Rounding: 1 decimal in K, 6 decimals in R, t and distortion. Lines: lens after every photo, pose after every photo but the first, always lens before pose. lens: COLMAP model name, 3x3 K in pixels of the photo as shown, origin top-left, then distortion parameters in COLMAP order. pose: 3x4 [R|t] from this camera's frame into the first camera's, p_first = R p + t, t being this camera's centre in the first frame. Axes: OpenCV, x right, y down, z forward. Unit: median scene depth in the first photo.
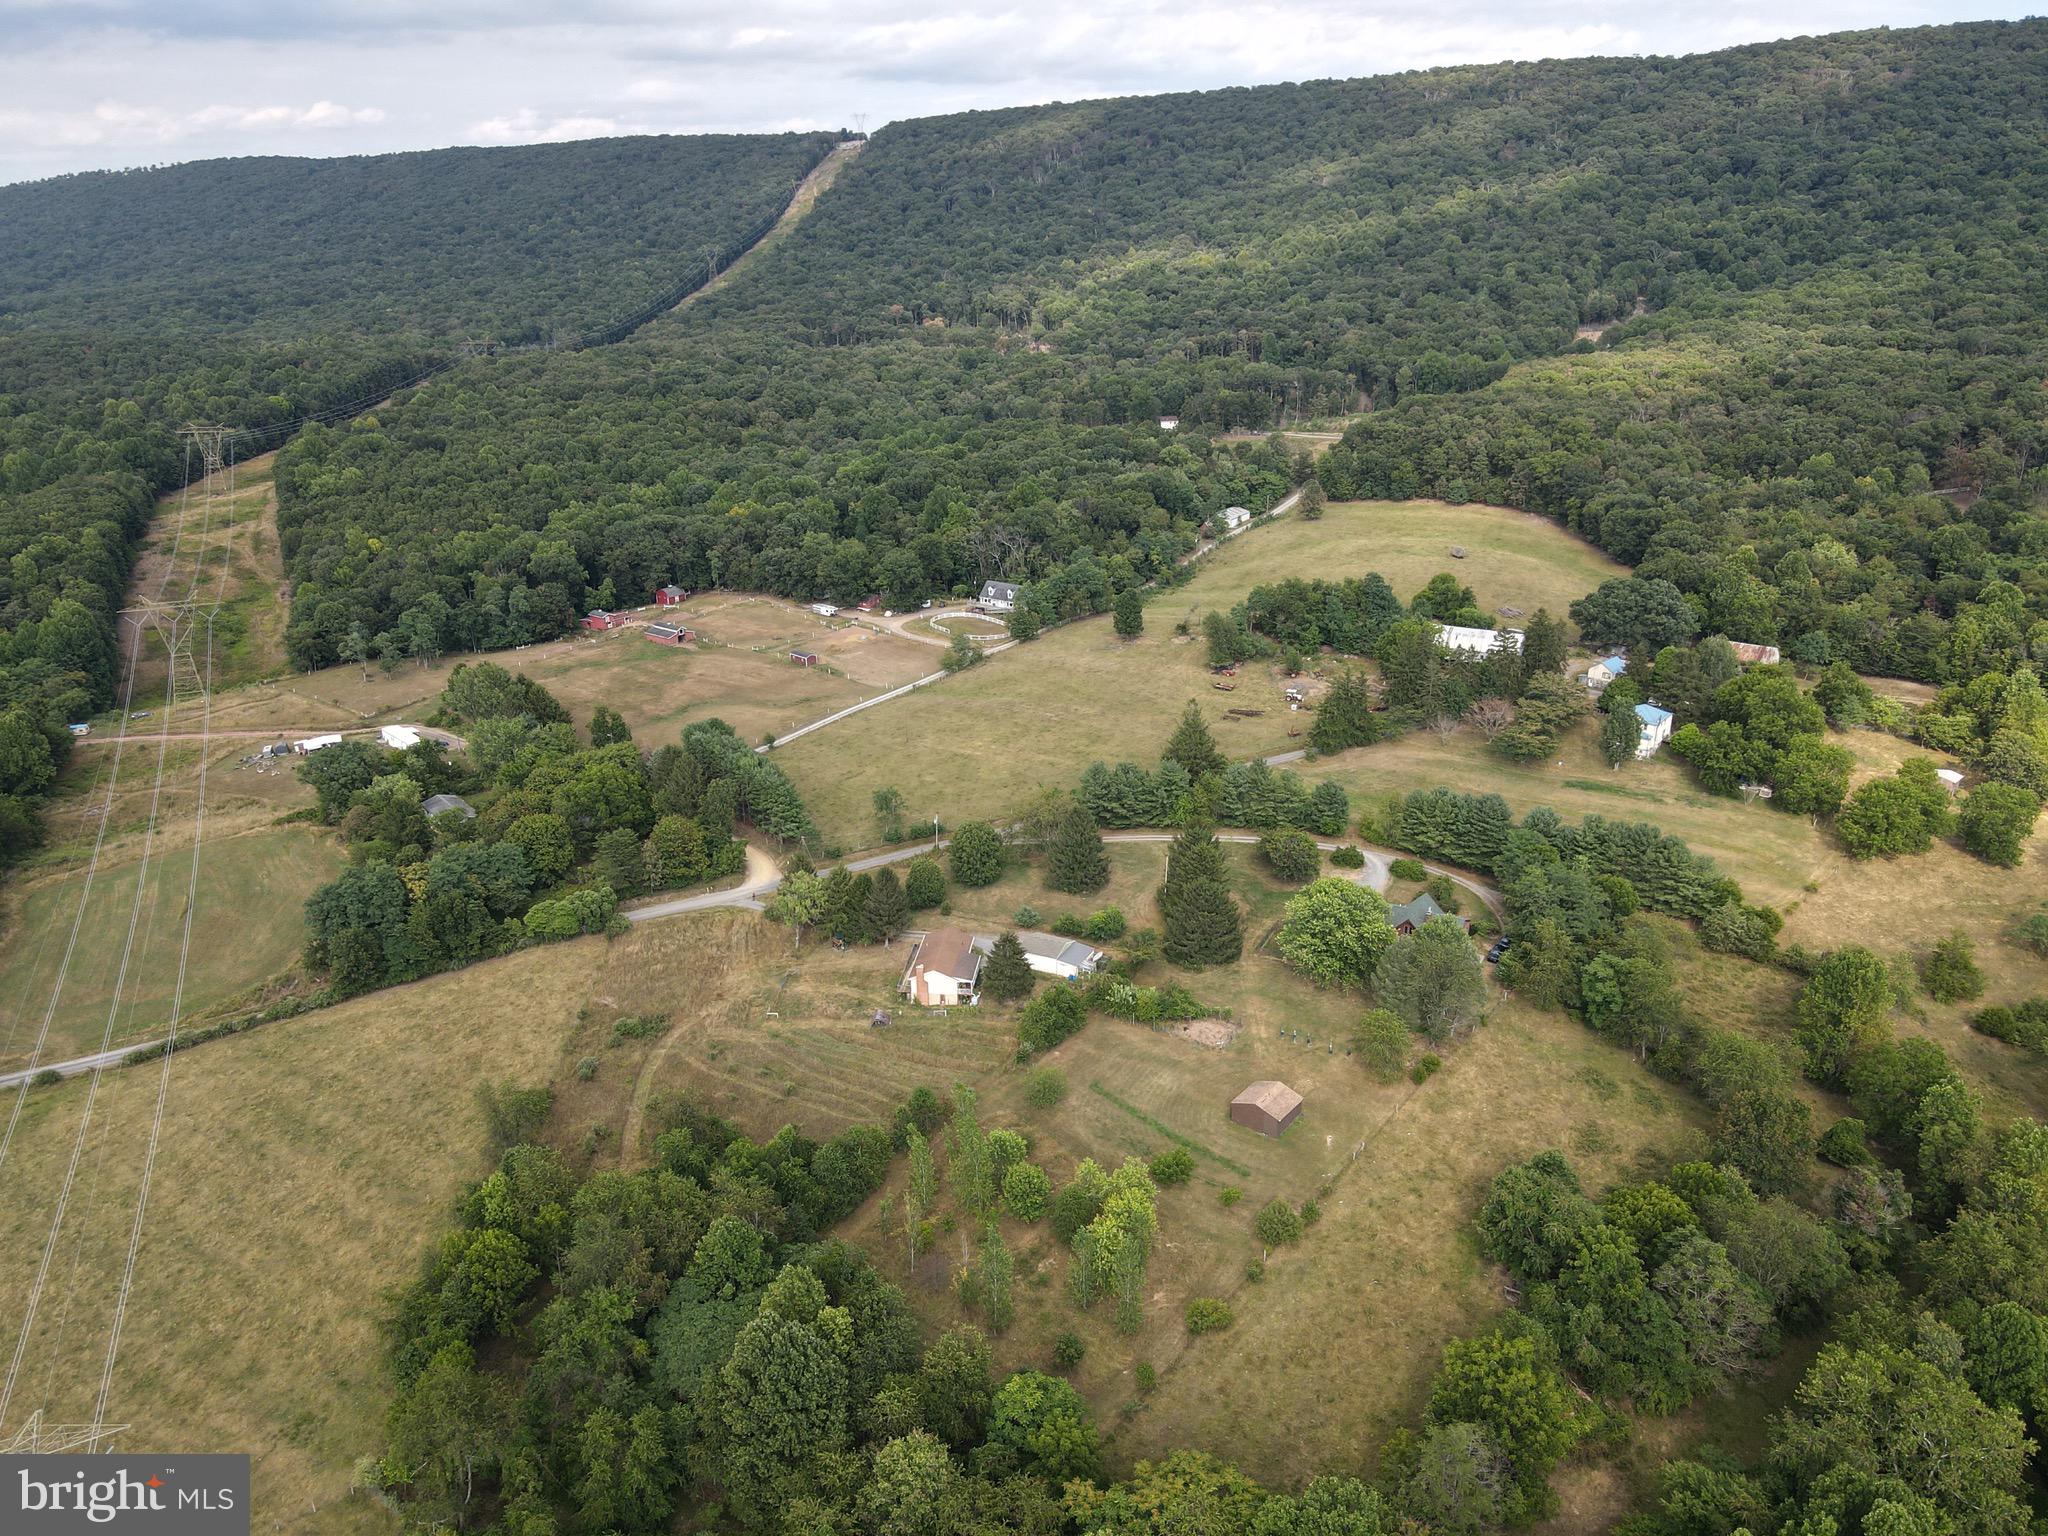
lens RADIAL K [[1507.8, 0, 1023.2], [0, 1507.8, 762.2], [0, 0, 1]] dist [0.004317, 0.018864]
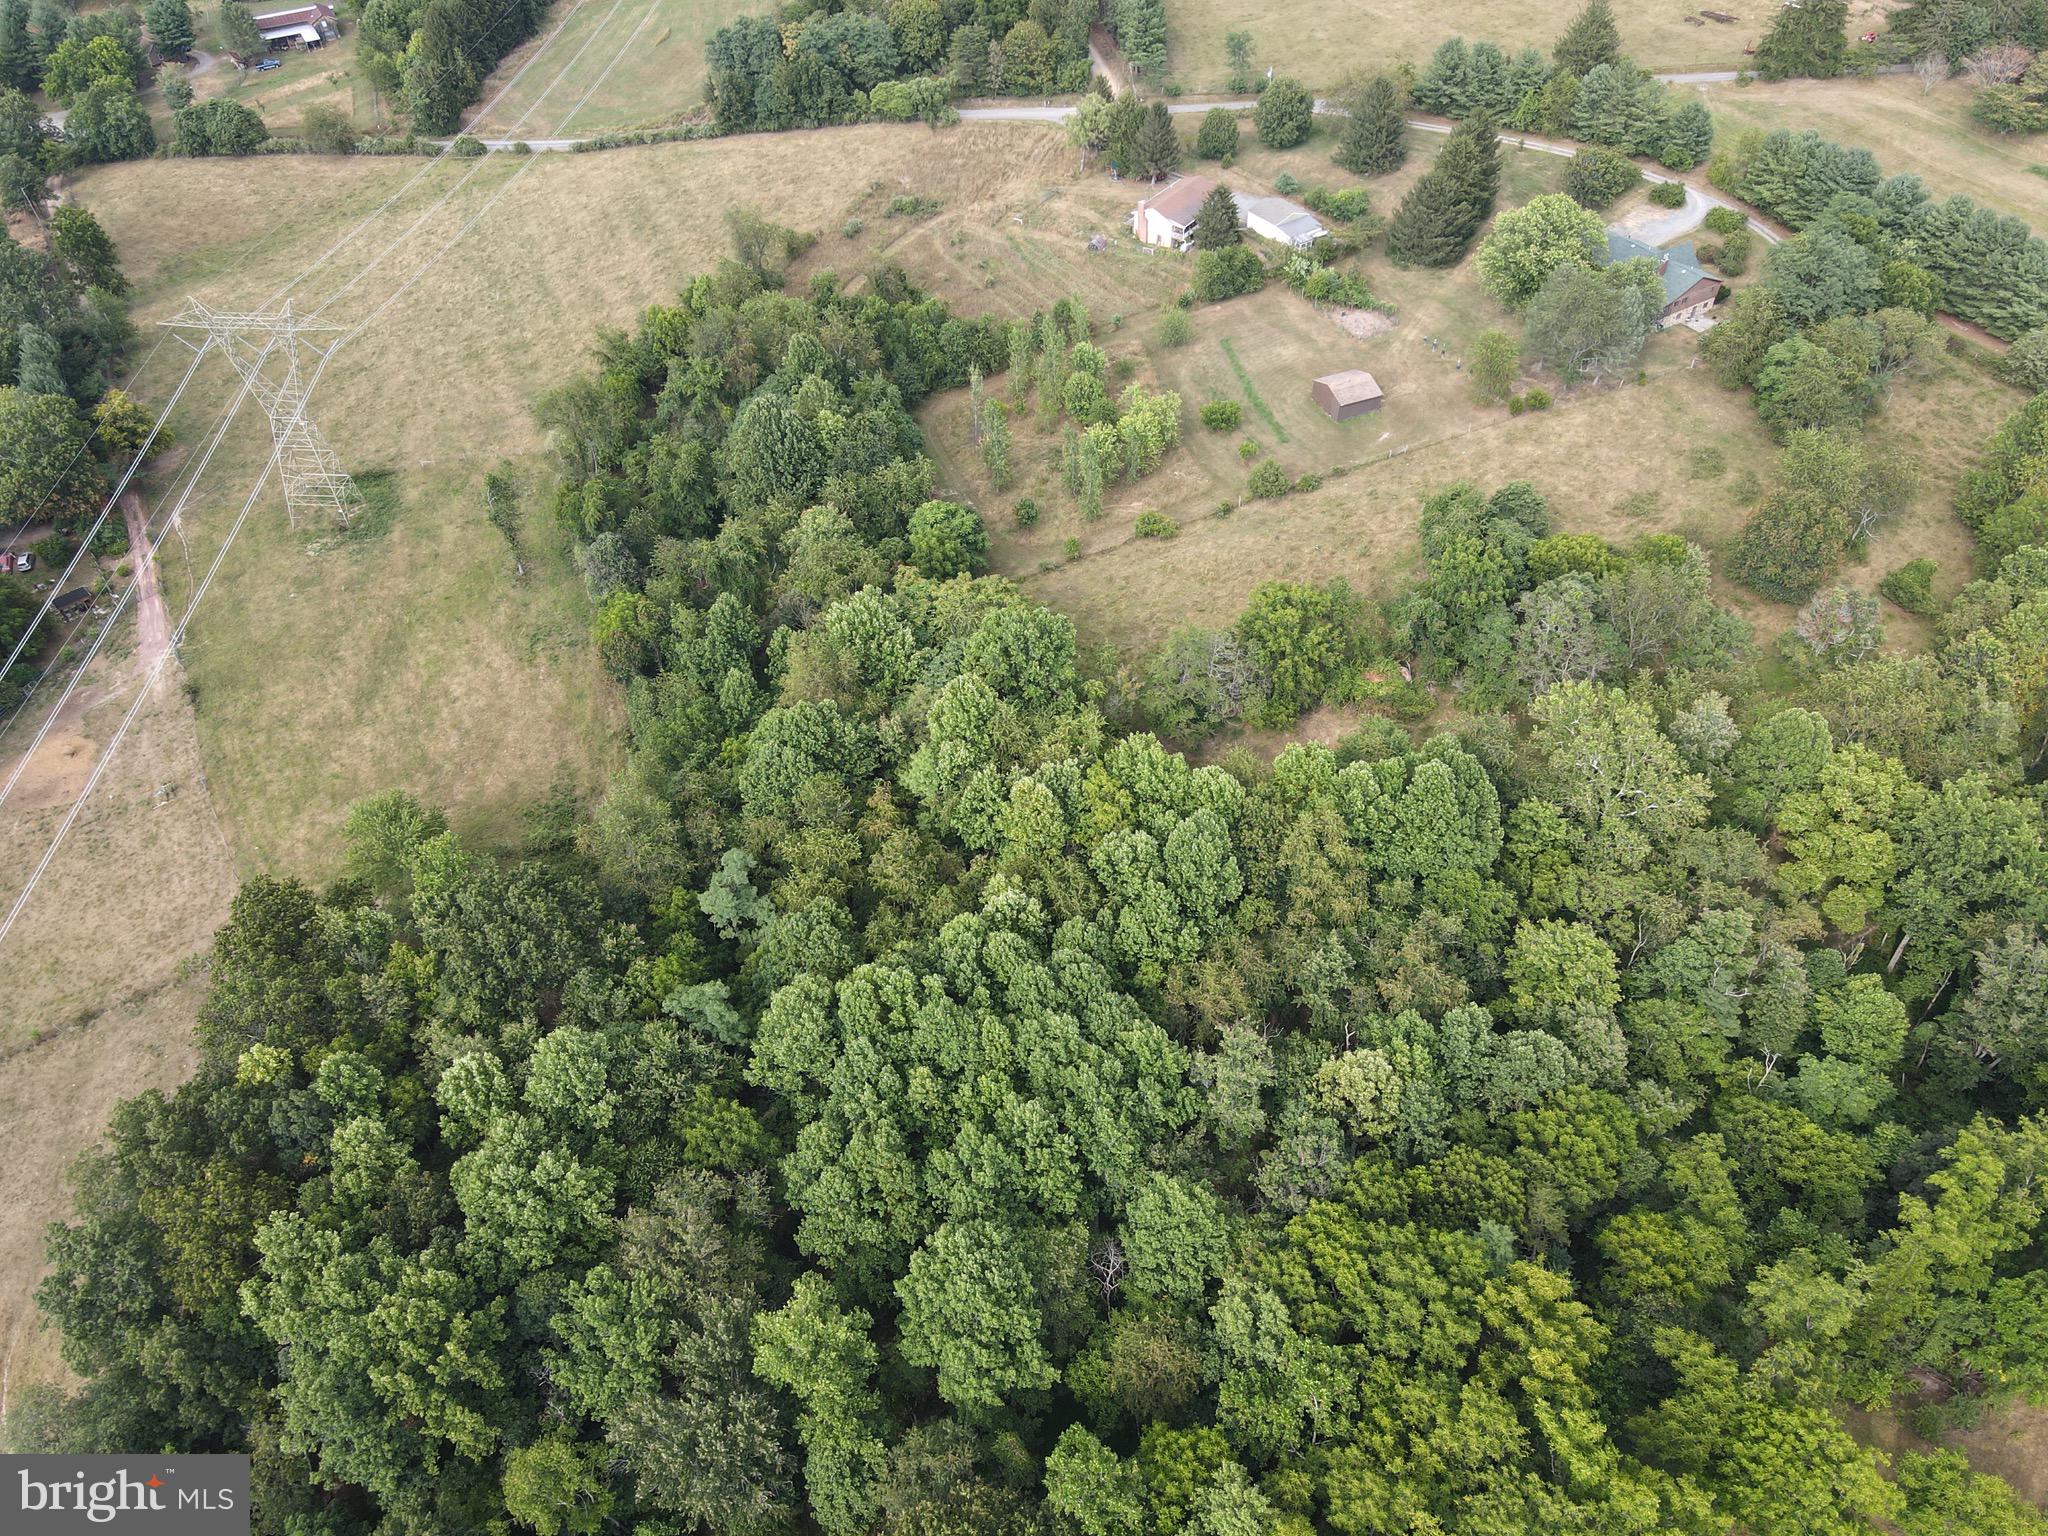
lens RADIAL K [[1507.8, 0, 1024.8], [0, 1507.8, 772.7], [0, 0, 1]] dist [0.004317, 0.018864]
pose [[0.872674, 0.341613, -0.348914, 0.349038], [-0.156181, 0.872277, 0.463400, 0.005256], [0.462653, -0.349903, 0.814567, -0.046281]]
